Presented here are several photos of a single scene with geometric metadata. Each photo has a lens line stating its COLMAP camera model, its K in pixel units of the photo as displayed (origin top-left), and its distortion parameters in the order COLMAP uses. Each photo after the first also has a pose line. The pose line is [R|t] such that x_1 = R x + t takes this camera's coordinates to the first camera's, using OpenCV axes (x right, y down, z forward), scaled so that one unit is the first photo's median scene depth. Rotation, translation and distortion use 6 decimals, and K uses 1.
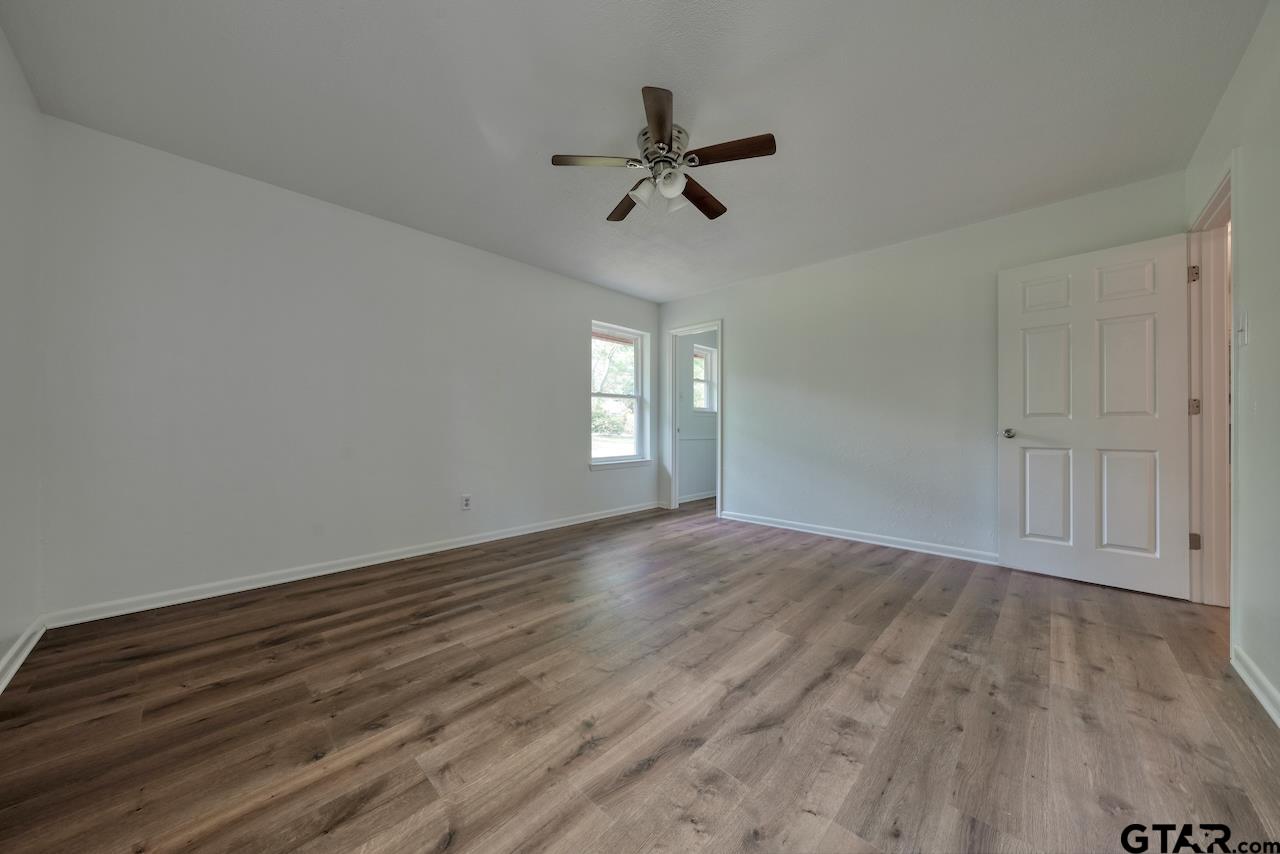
lens RADIAL K [[432.3, 0, 641.5], [0, 432.3, 424.9], [0, 0, 1]] dist [-0.005181, 0.000106]
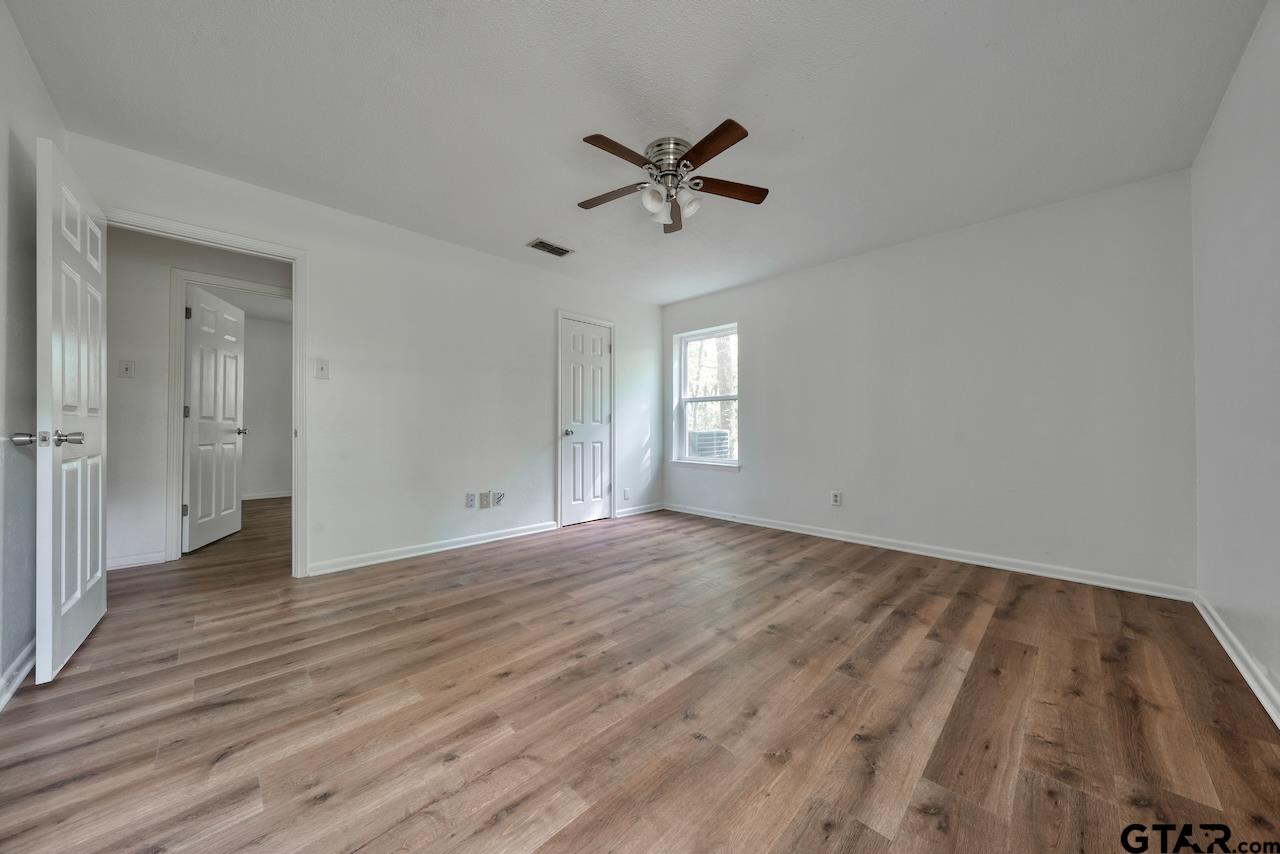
lens RADIAL K [[433.8, 0, 642.2], [0, 433.8, 425.2], [0, 0, 1]] dist [-0.005463, 0.000301]
pose [[-0.999814, -0.002642, 0.019097, 0.102006], [-0.002854, 0.999934, -0.011120, 0.009071], [-0.019067, -0.011173, -0.999756, 2.252849]]
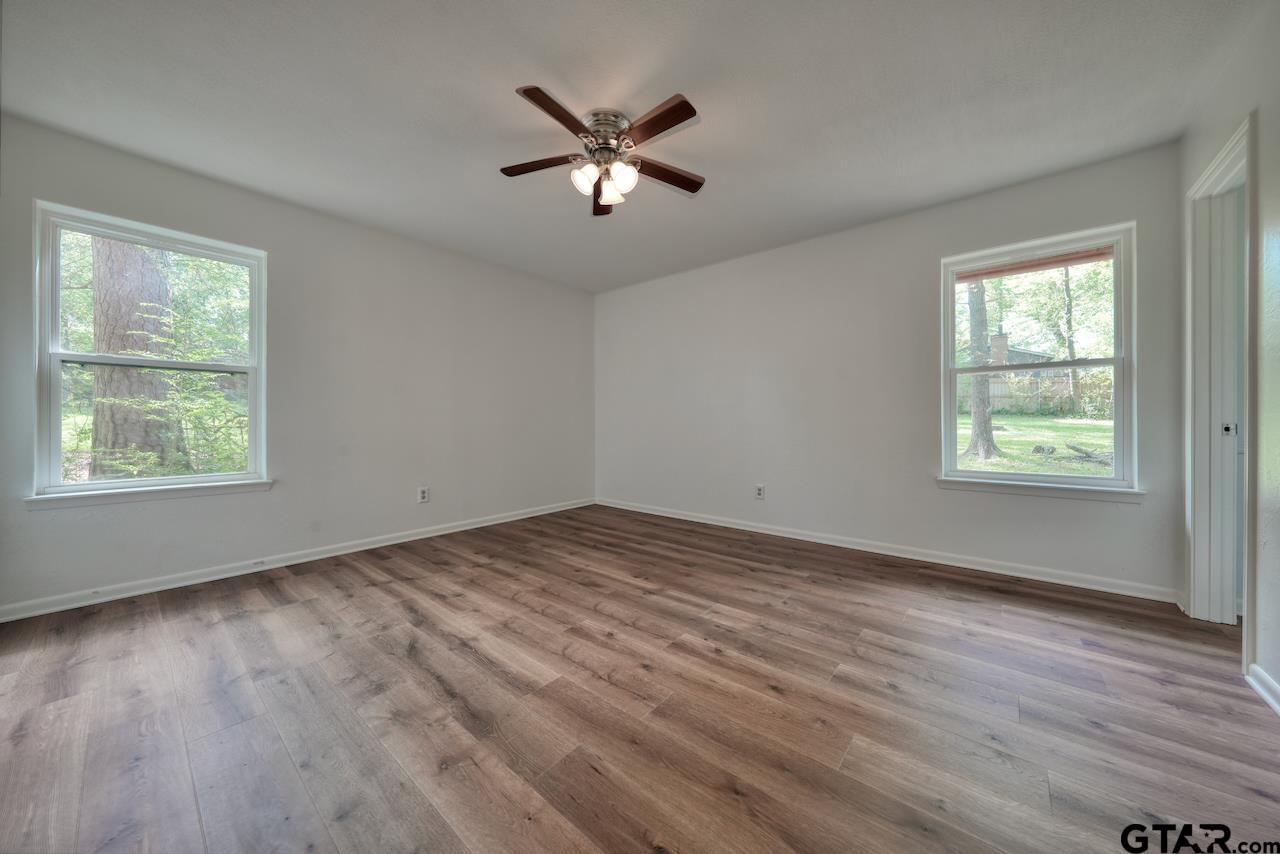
lens RADIAL K [[433.8, 0, 642.2], [0, 433.8, 425.2], [0, 0, 1]] dist [-0.005463, 0.000301]
pose [[0.069401, 0.007703, -0.997559, 1.138499], [0.004369, 0.999958, 0.008026, 0.006614], [0.997579, -0.004915, 0.069365, 1.118364]]
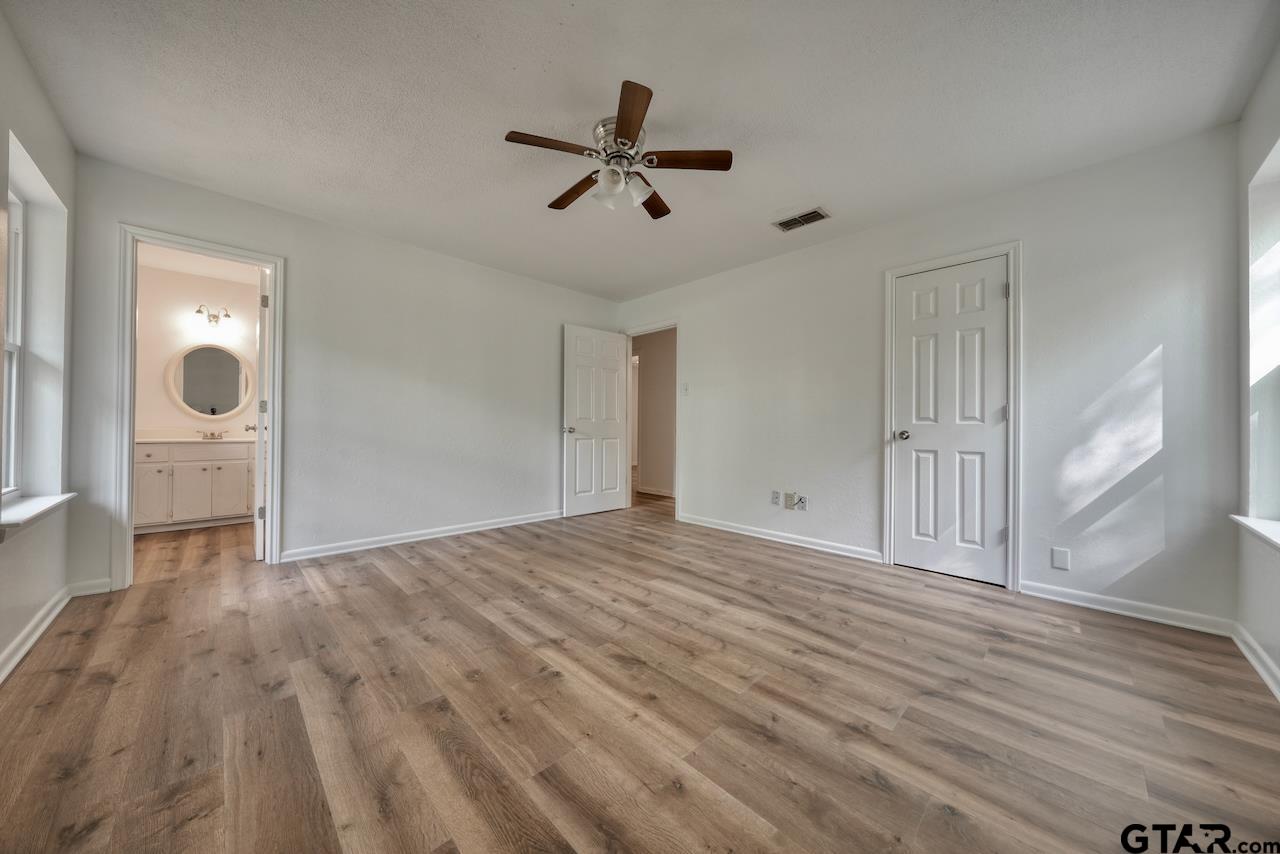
lens RADIAL K [[433.8, 0, 642.2], [0, 433.8, 425.2], [0, 0, 1]] dist [-0.005463, 0.000301]
pose [[0.029563, 0.002398, 0.999560, -1.029190], [-0.013803, 0.999903, -0.001991, 0.002593], [-0.999468, -0.013738, 0.029594, 1.006827]]
